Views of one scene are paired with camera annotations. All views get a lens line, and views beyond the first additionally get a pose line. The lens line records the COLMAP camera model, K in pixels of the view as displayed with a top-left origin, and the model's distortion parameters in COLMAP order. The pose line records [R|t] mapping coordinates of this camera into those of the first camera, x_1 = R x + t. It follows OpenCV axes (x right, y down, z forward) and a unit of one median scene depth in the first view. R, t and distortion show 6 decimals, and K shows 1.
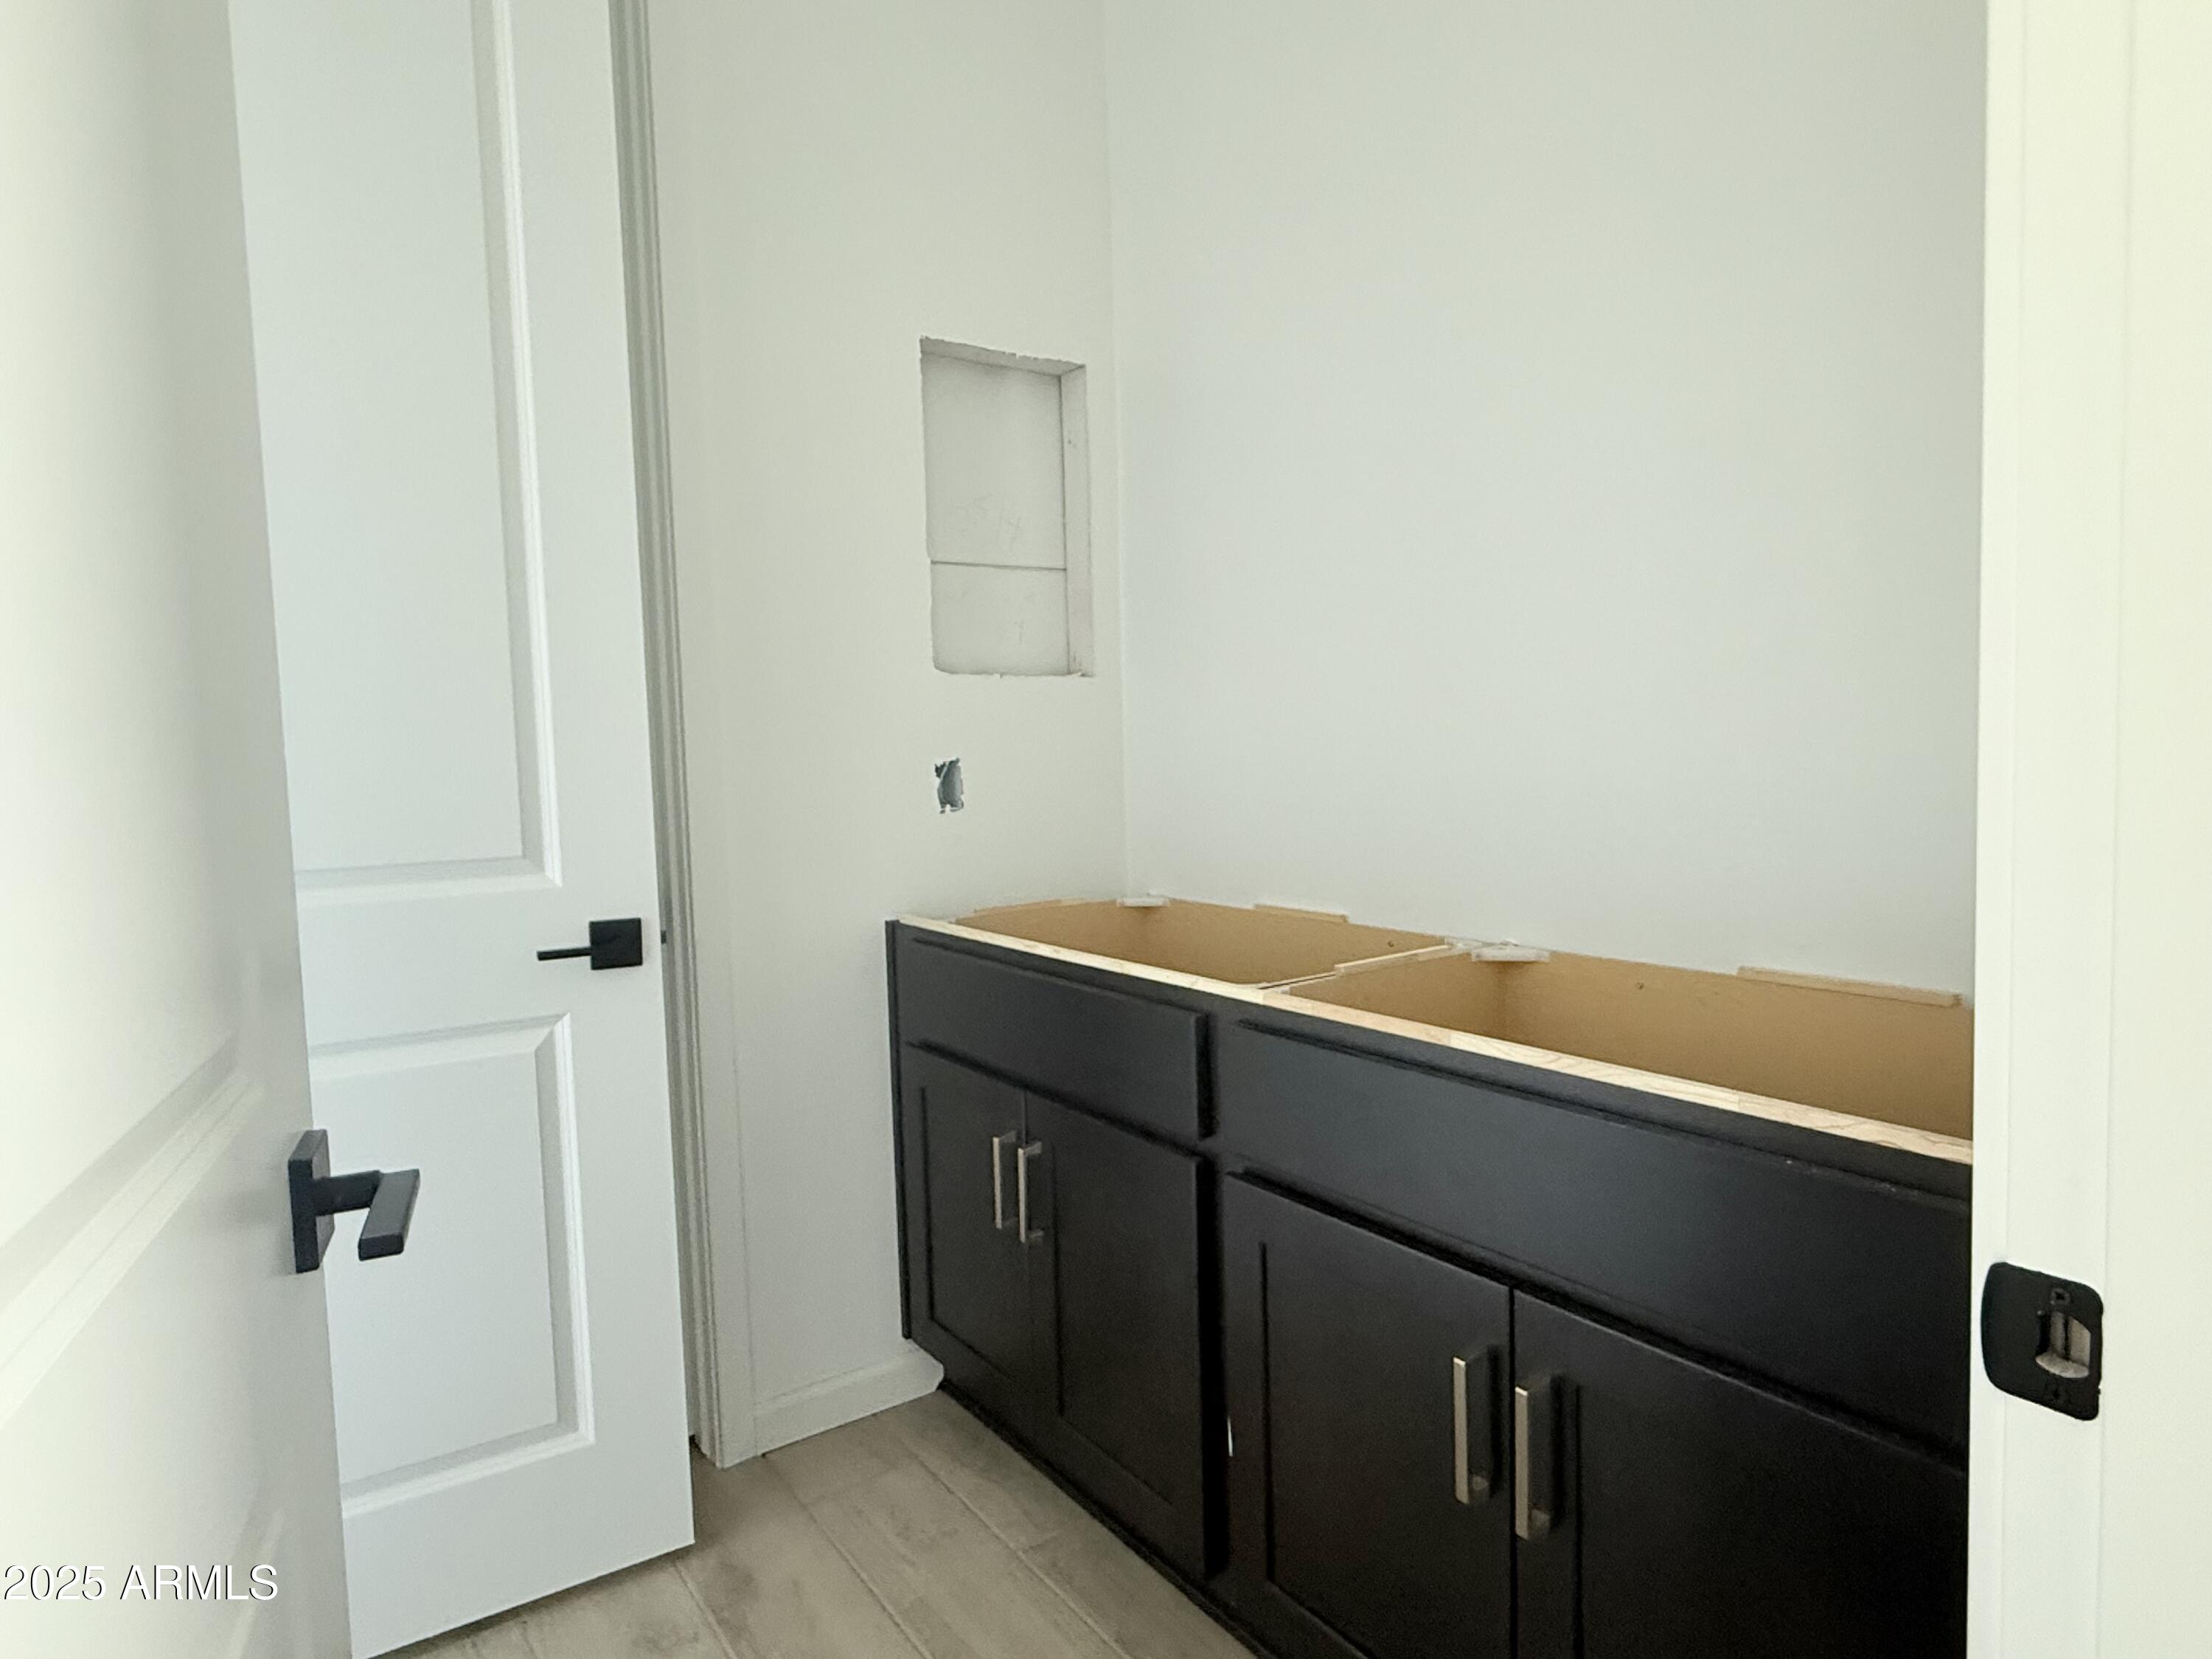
lens RADIAL K [[1229.7, 0, 1097.1], [0, 1229.7, 824.5], [0, 0, 1]] dist [0.002453, 0.000306]
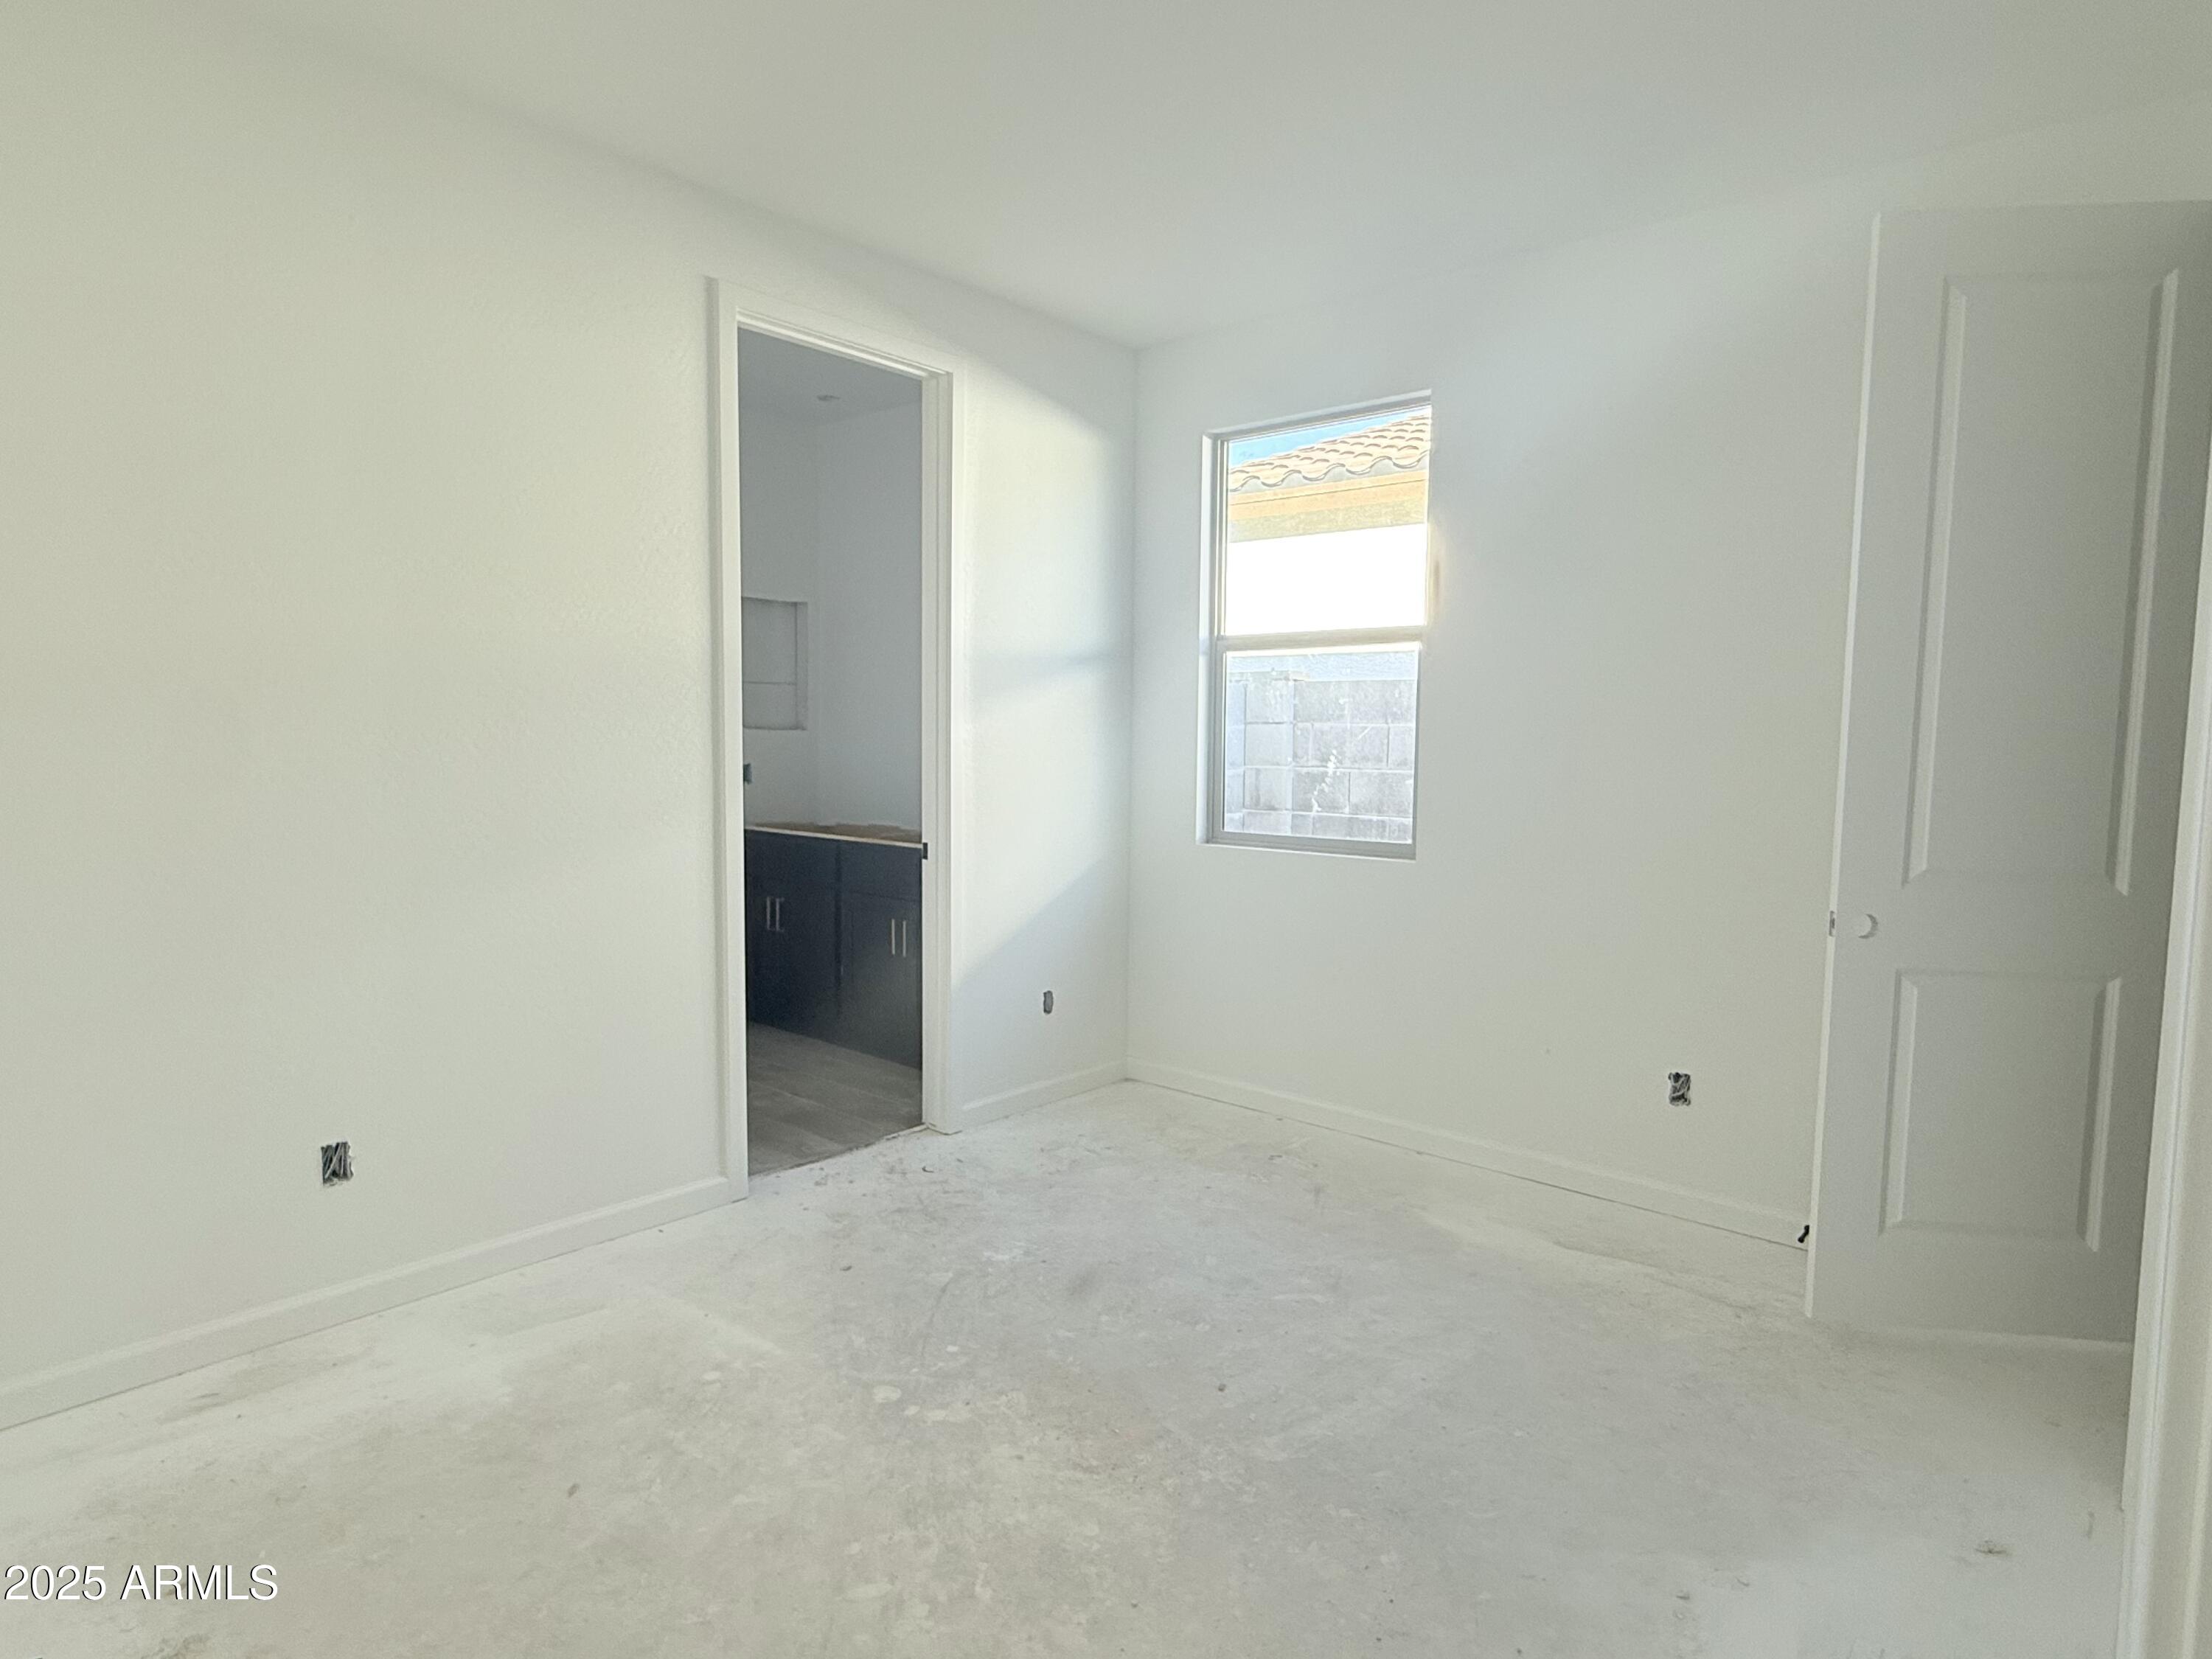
lens RADIAL K [[1229.7, 0, 1109.6], [0, 1229.7, 842.4], [0, 0, 1]] dist [0.002453, 0.000306]
pose [[0.975492, 0.011190, 0.219750, 0.053718], [-0.018383, 0.999359, 0.030716, 0.022802], [-0.219265, -0.034003, 0.975073, -1.713558]]
